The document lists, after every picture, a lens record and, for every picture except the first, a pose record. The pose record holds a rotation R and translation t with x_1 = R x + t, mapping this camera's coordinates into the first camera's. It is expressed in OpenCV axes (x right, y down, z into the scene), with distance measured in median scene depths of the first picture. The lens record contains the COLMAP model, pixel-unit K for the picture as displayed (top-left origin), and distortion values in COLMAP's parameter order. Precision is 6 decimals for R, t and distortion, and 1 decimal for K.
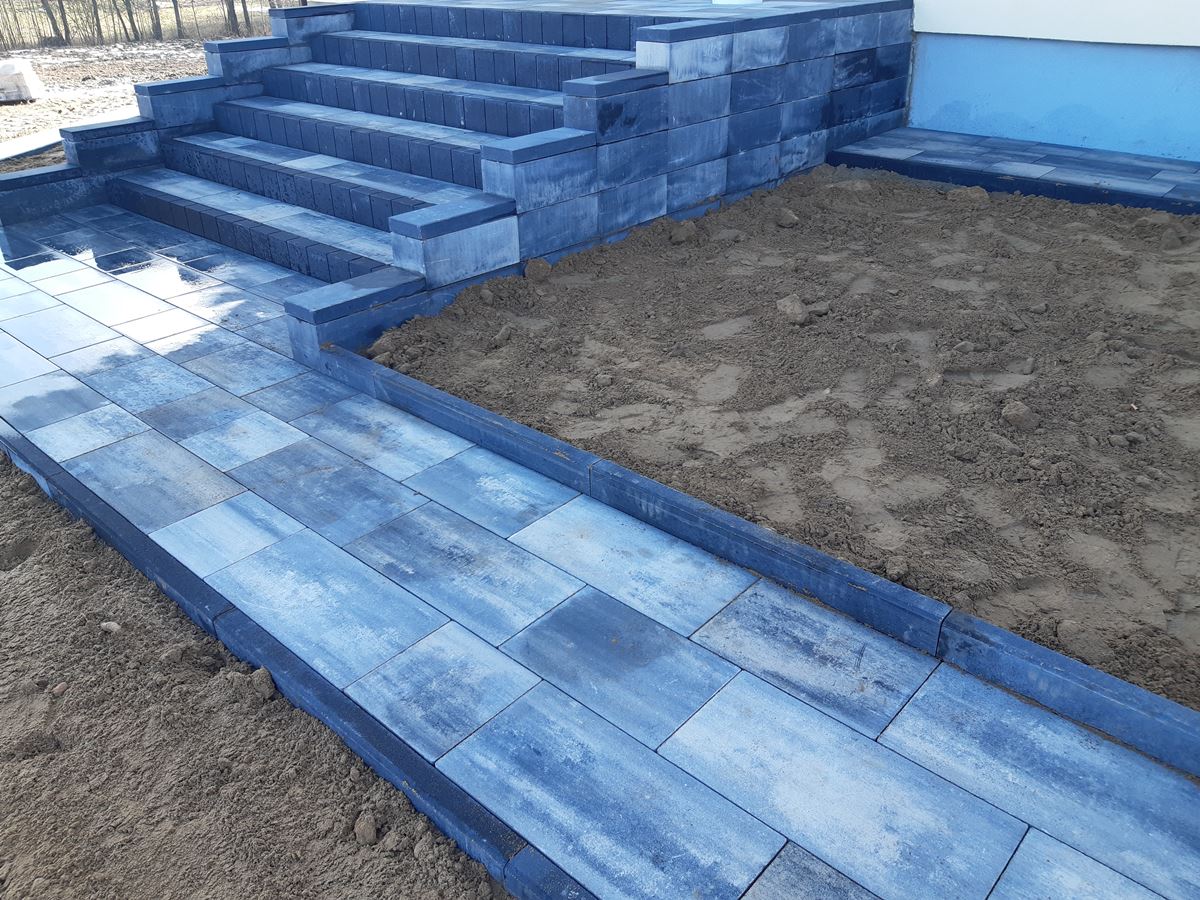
lens RADIAL K [[918.0, 0, 600.0], [0, 918.0, 450.0], [0, 0, 1]] dist [0.078550, -0.135736]
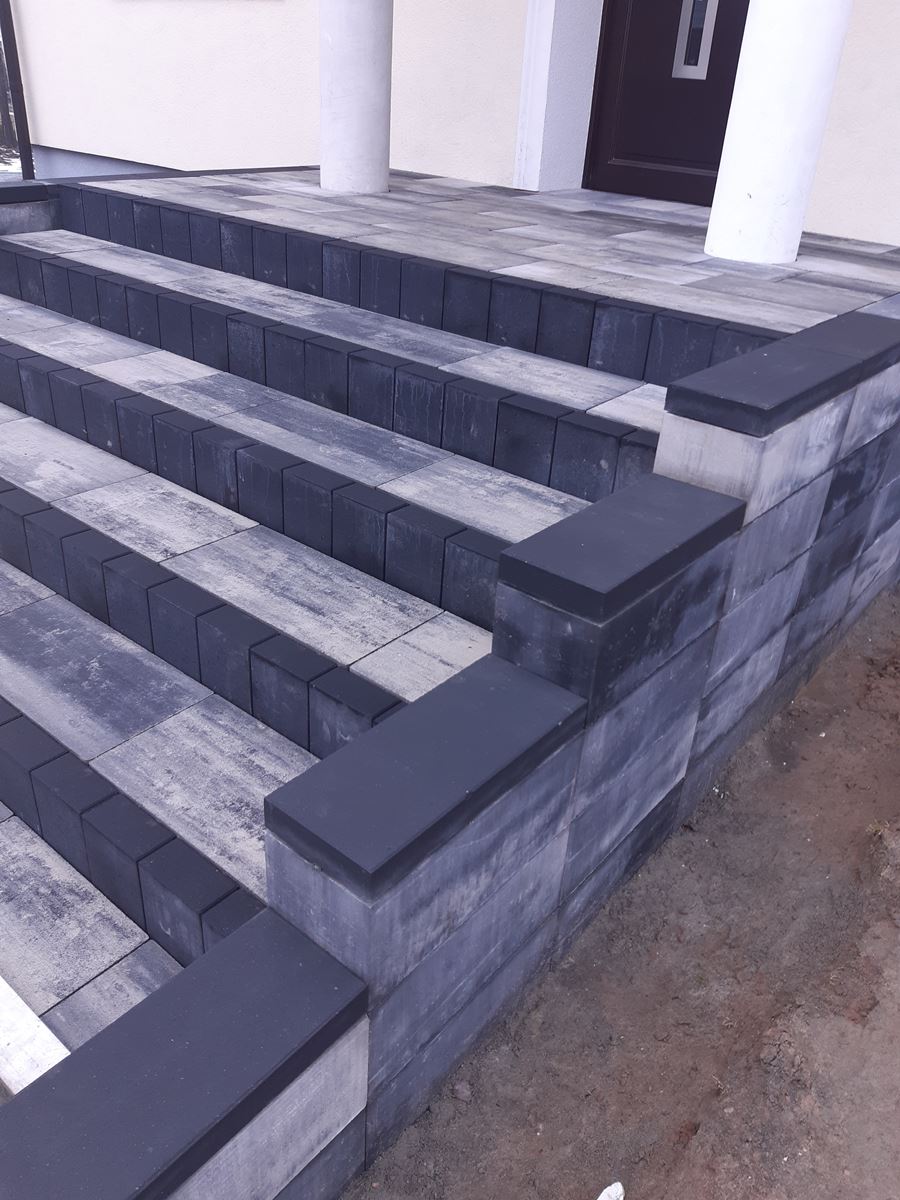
lens RADIAL K [[918.0, 0, 450.0], [0, 918.0, 600.0], [0, 0, 1]] dist [0.078550, -0.135736]
pose [[0.995882, 0.045852, 0.078215, -0.072177], [-0.047004, 0.998811, 0.012944, -0.311928], [-0.077528, -0.016567, 0.996852, 0.520122]]
